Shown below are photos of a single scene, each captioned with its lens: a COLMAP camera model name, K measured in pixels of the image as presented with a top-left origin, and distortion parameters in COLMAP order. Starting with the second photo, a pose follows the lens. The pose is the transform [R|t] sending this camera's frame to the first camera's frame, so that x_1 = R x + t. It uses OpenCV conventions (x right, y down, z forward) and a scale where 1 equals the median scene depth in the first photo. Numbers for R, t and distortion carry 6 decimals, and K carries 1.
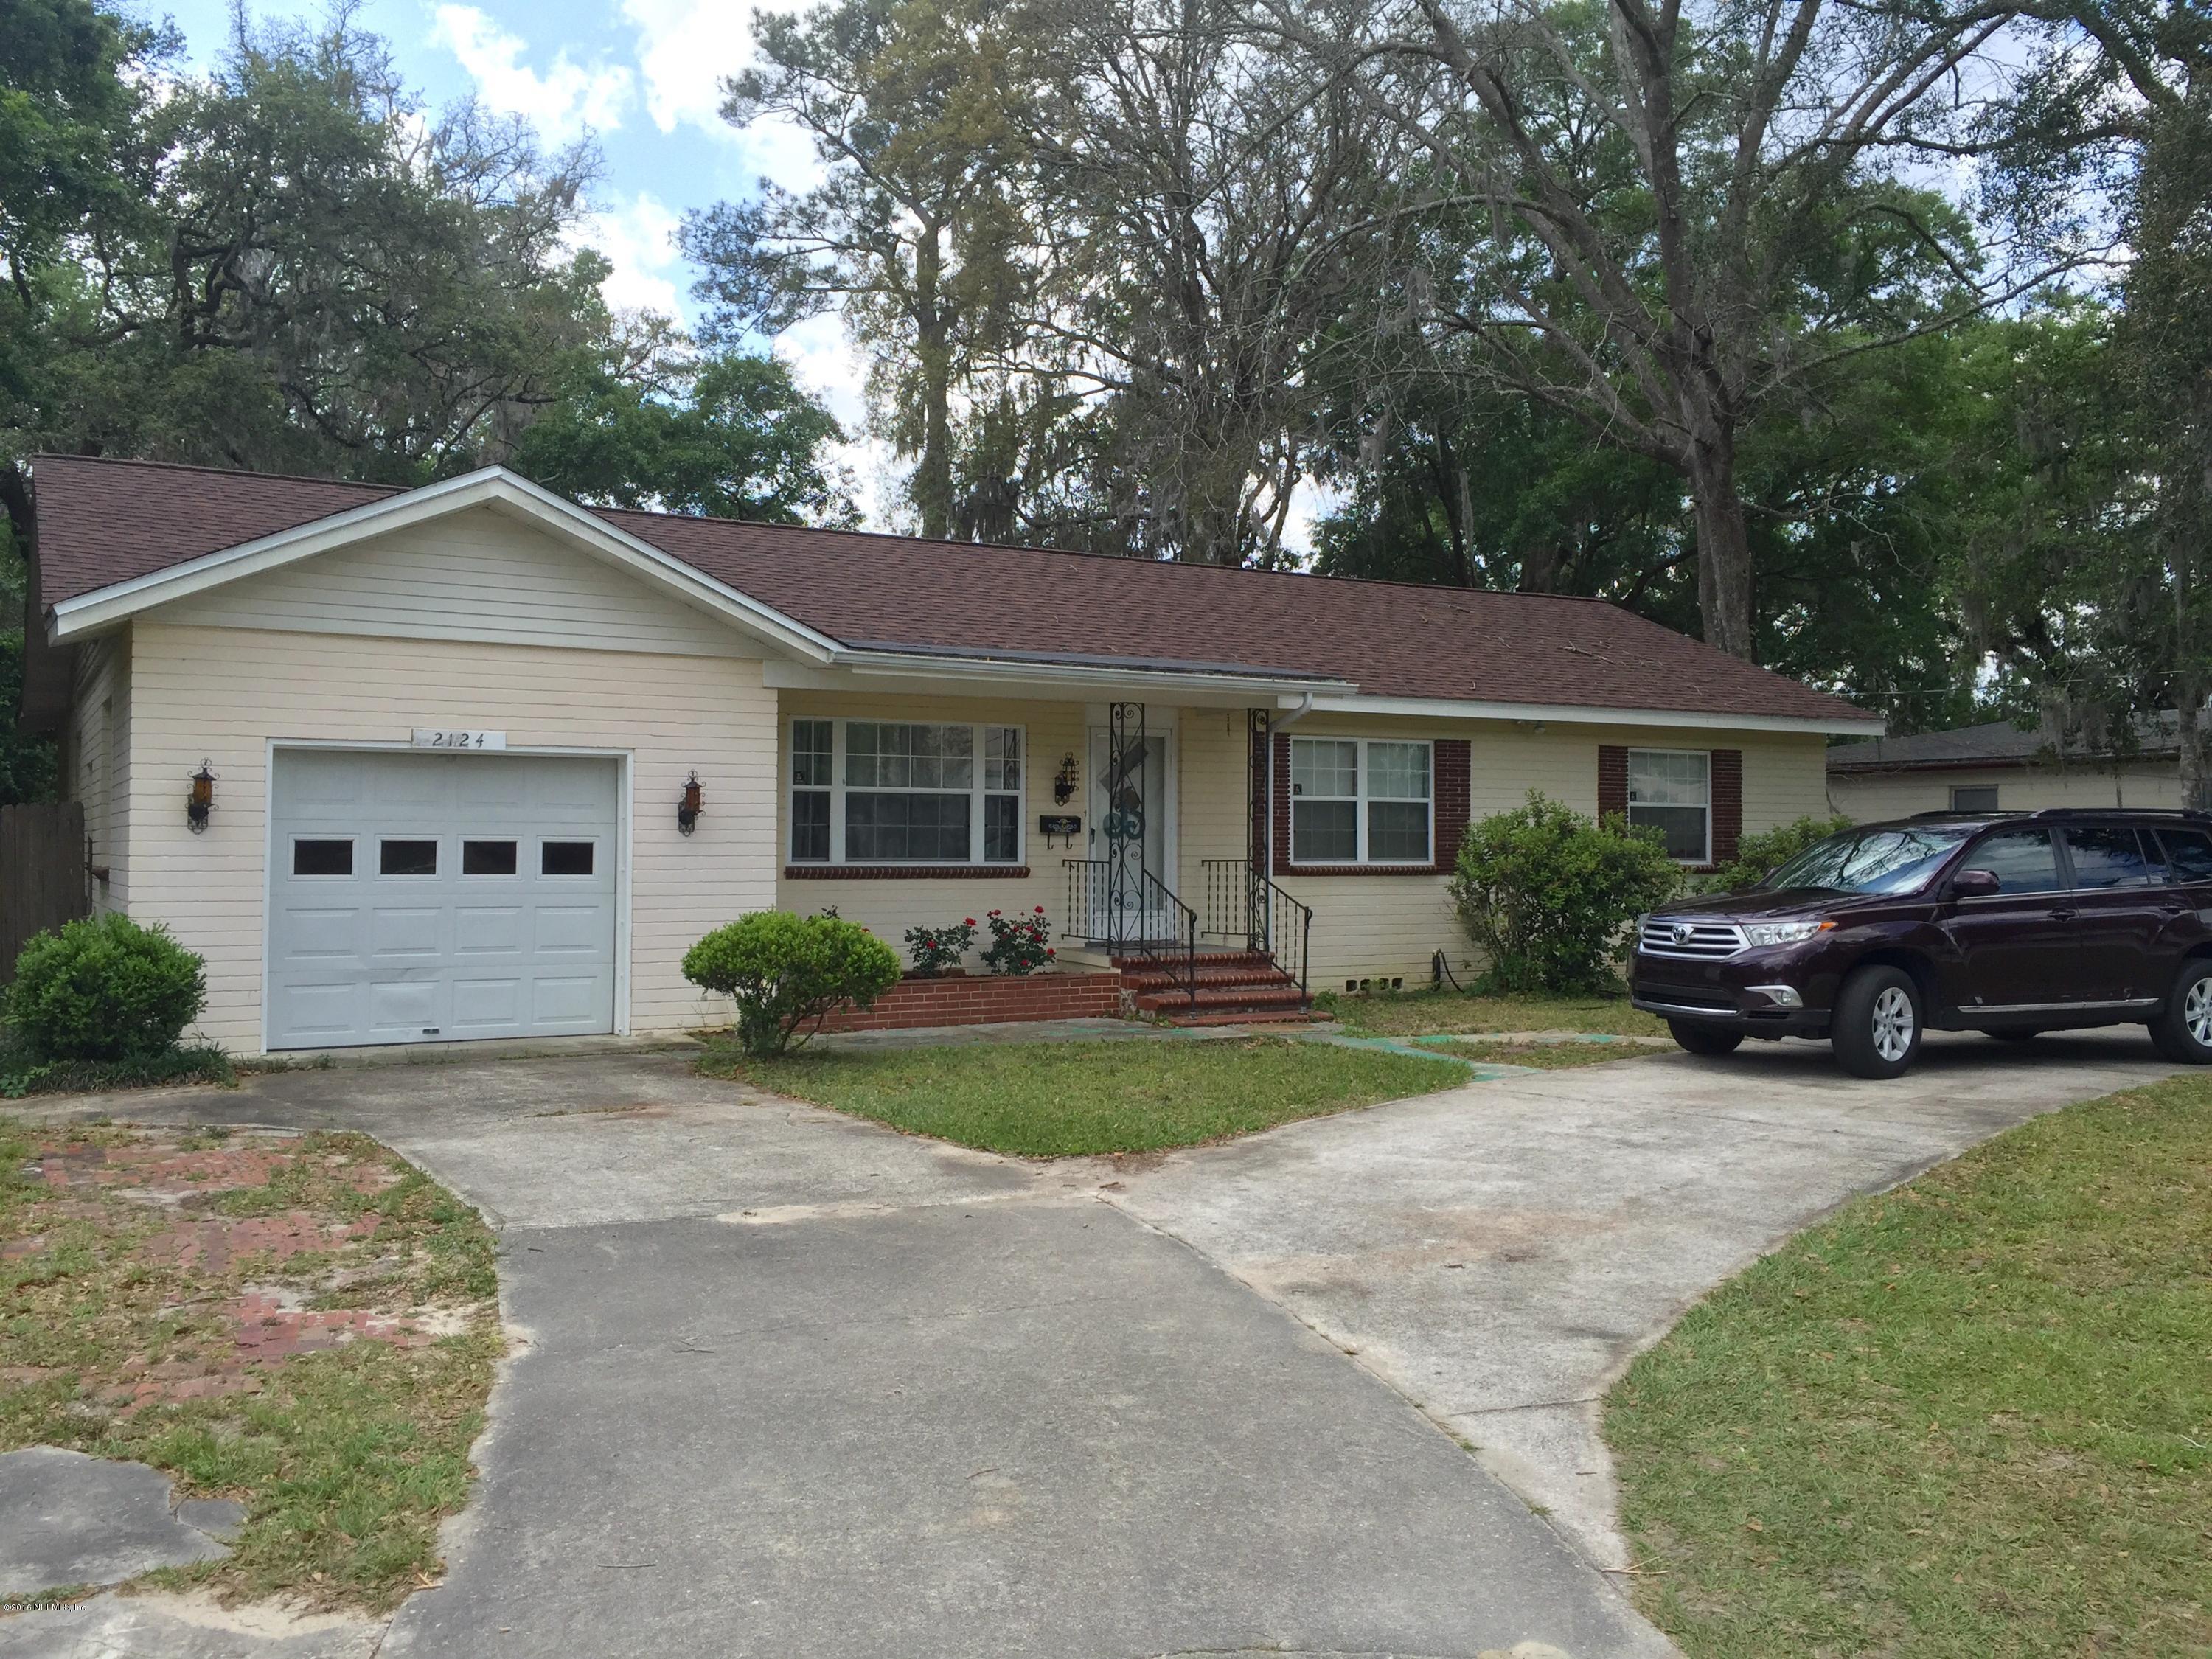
lens RADIAL K [[1930.8, 0, 1108.8], [0, 1930.8, 789.2], [0, 0, 1]] dist [0.076101, -0.095782]
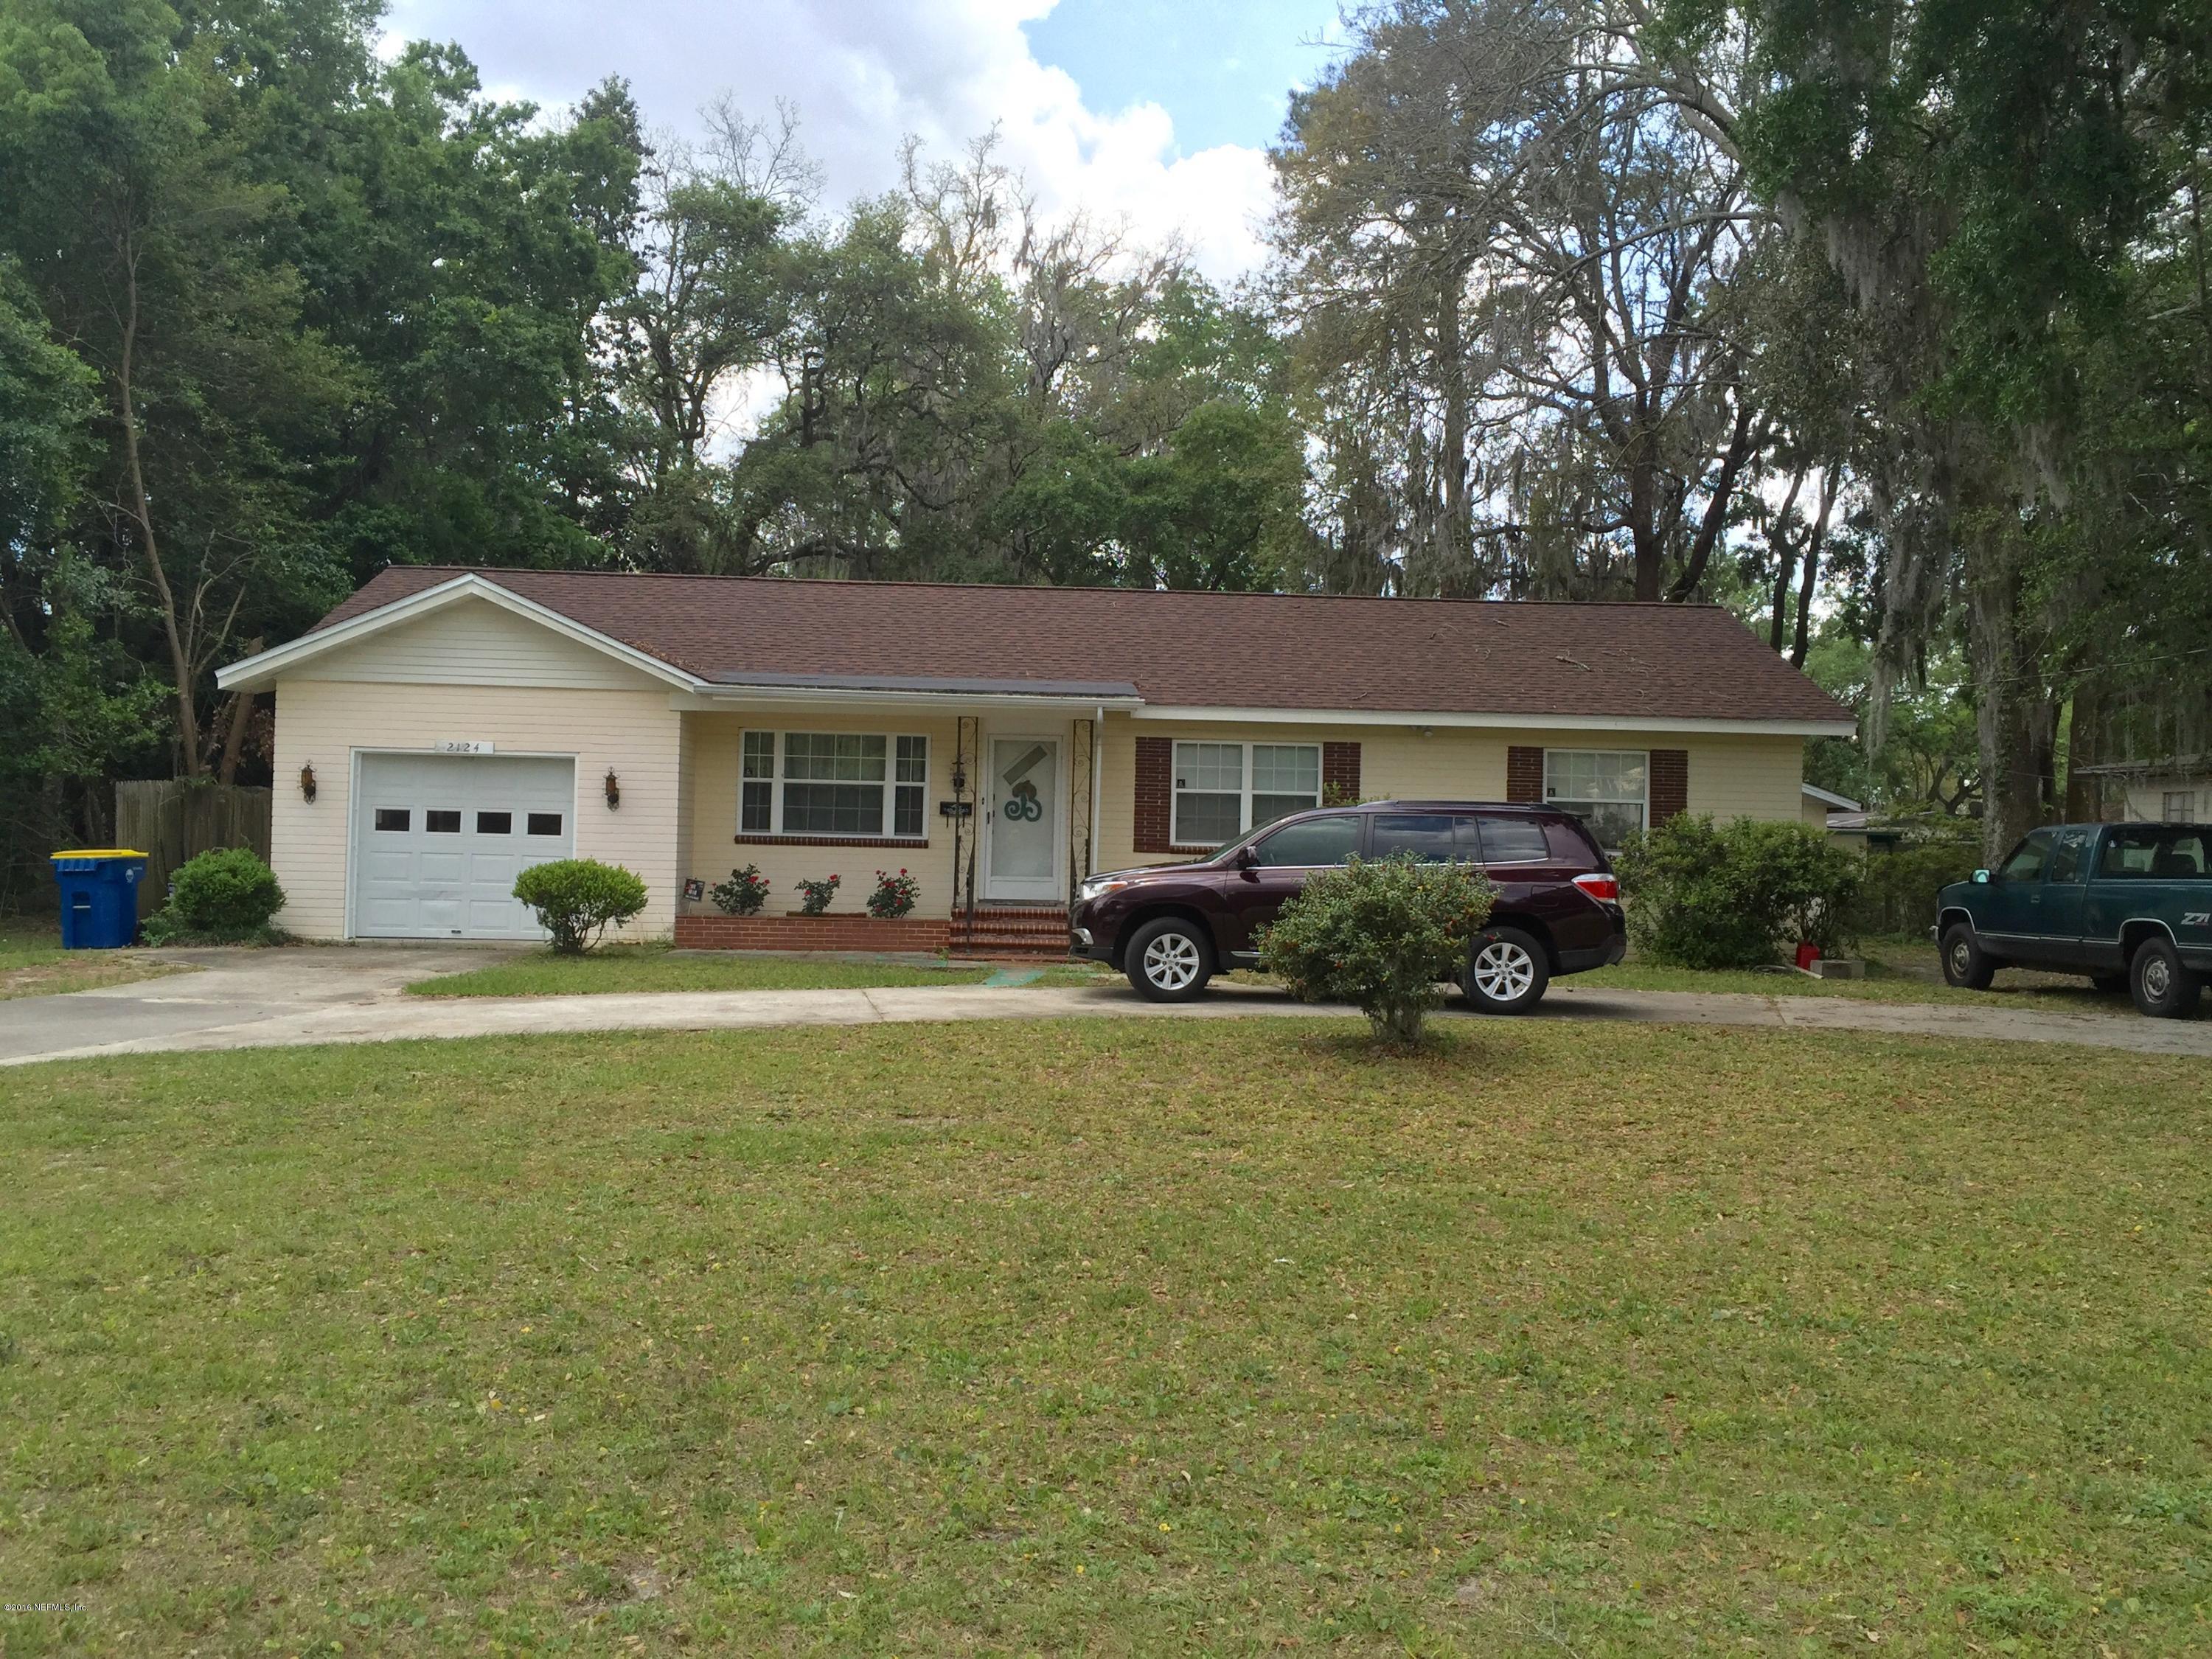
lens RADIAL K [[1930.8, 0, 1108.8], [0, 1930.8, 789.2], [0, 0, 1]] dist [0.076101, -0.095782]
pose [[0.884151, 0.007248, -0.467144, 0.732802], [-0.006519, 0.999974, 0.003175, 0.000141], [0.467155, 0.000238, 0.884175, -0.126698]]
